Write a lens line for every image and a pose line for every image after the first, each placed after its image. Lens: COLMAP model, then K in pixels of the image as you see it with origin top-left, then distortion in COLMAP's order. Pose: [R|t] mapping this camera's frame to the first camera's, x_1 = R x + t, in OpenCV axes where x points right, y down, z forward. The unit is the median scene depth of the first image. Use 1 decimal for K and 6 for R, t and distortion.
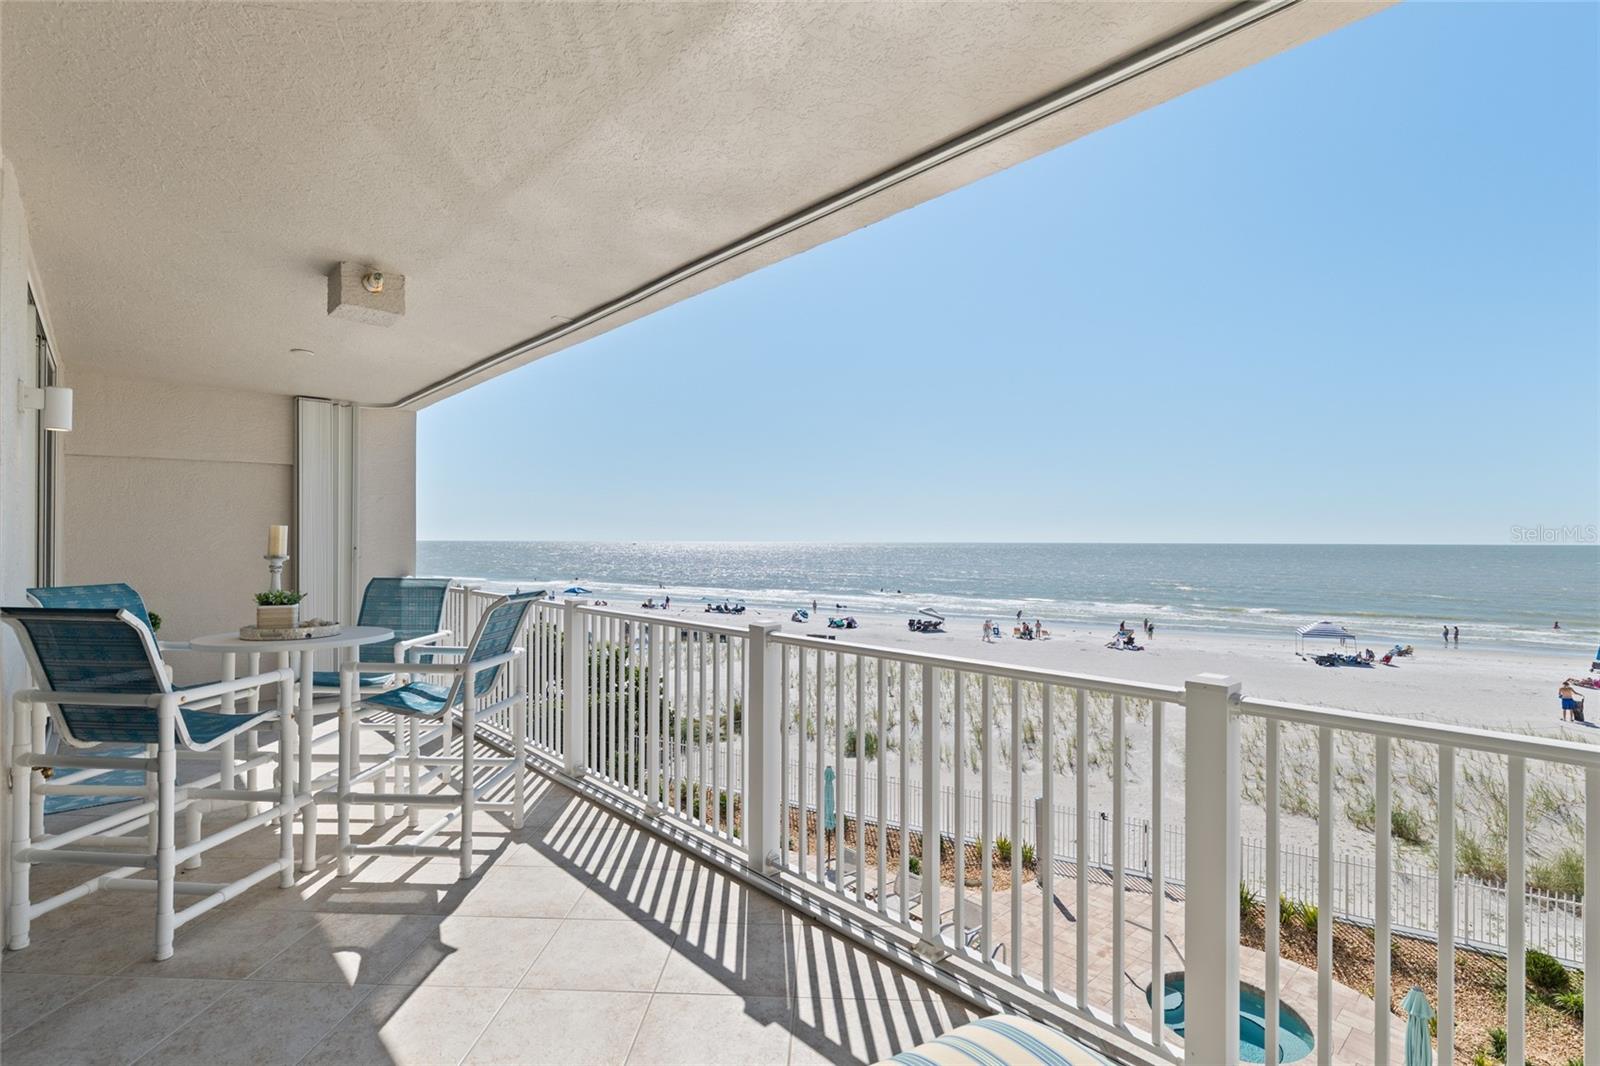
lens RADIAL K [[747.6, 0, 796.1], [0, 747.6, 542.3], [0, 0, 1]] dist [-0.001966, -0.001386]
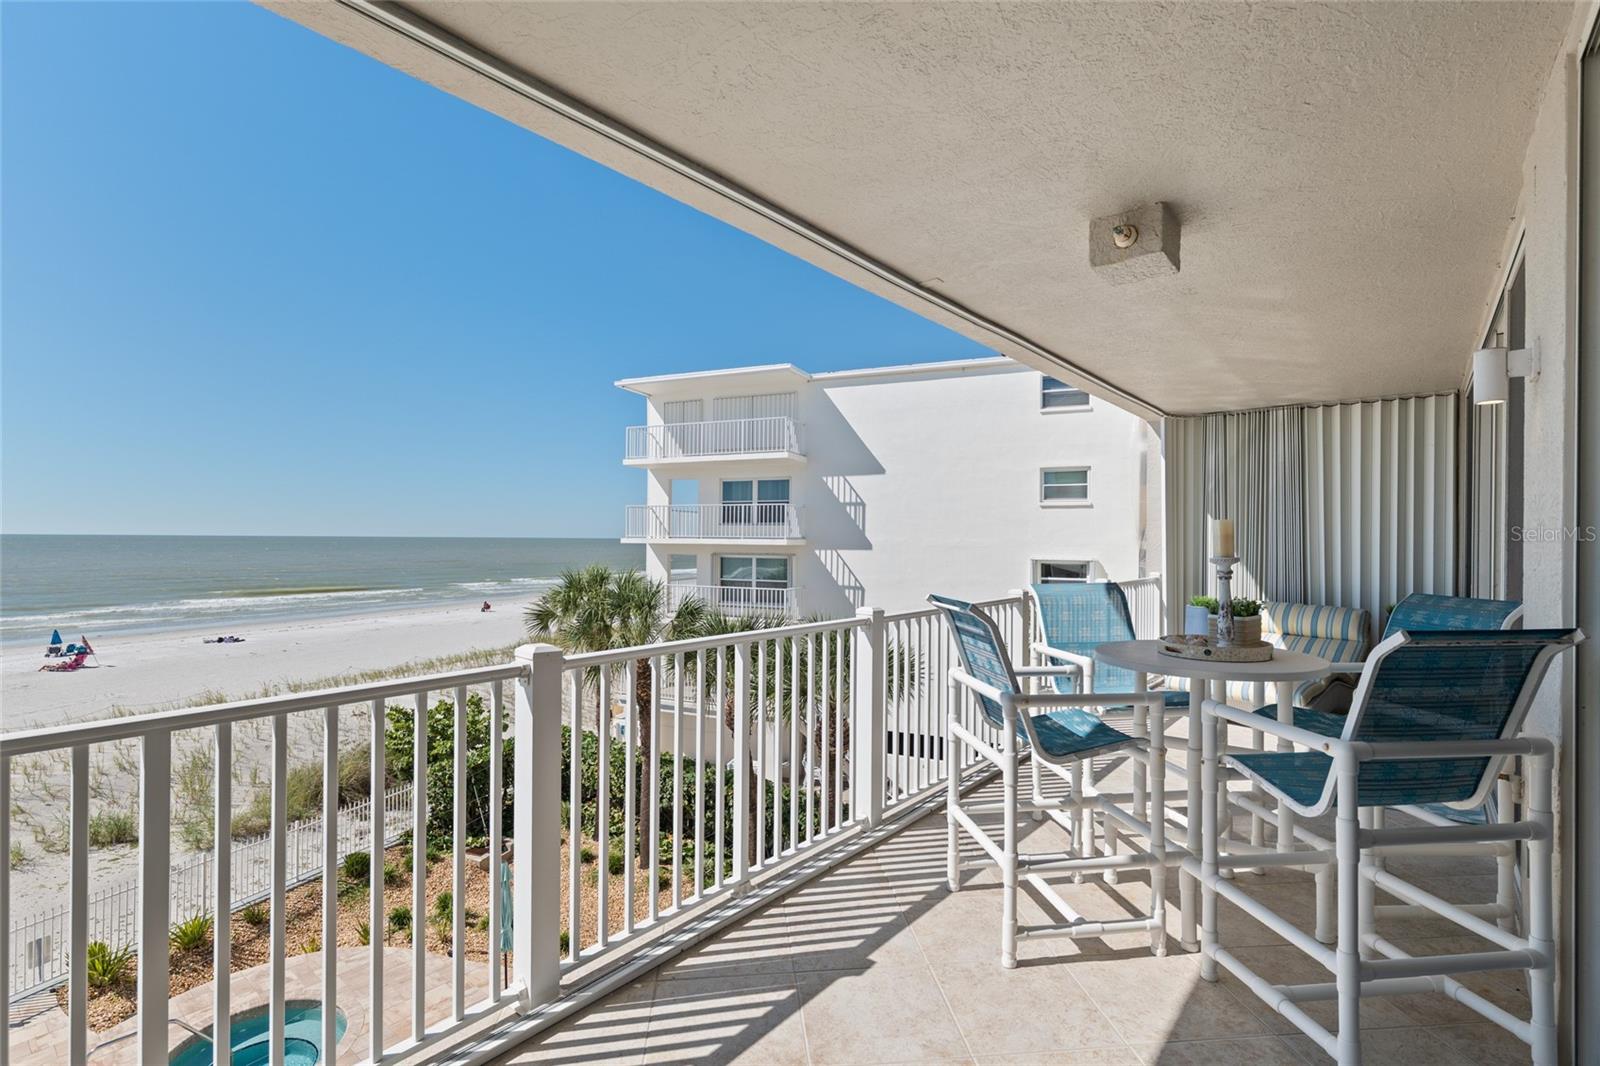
lens RADIAL K [[747.6, 0, 808.3], [0, 747.6, 526.7], [0, 0, 1]] dist [-0.001966, -0.001386]
pose [[-0.150461, 0.013185, 0.988528, -0.789495], [-0.008199, 0.999860, -0.014584, 0.003138], [-0.988582, -0.010299, -0.150332, 0.872065]]
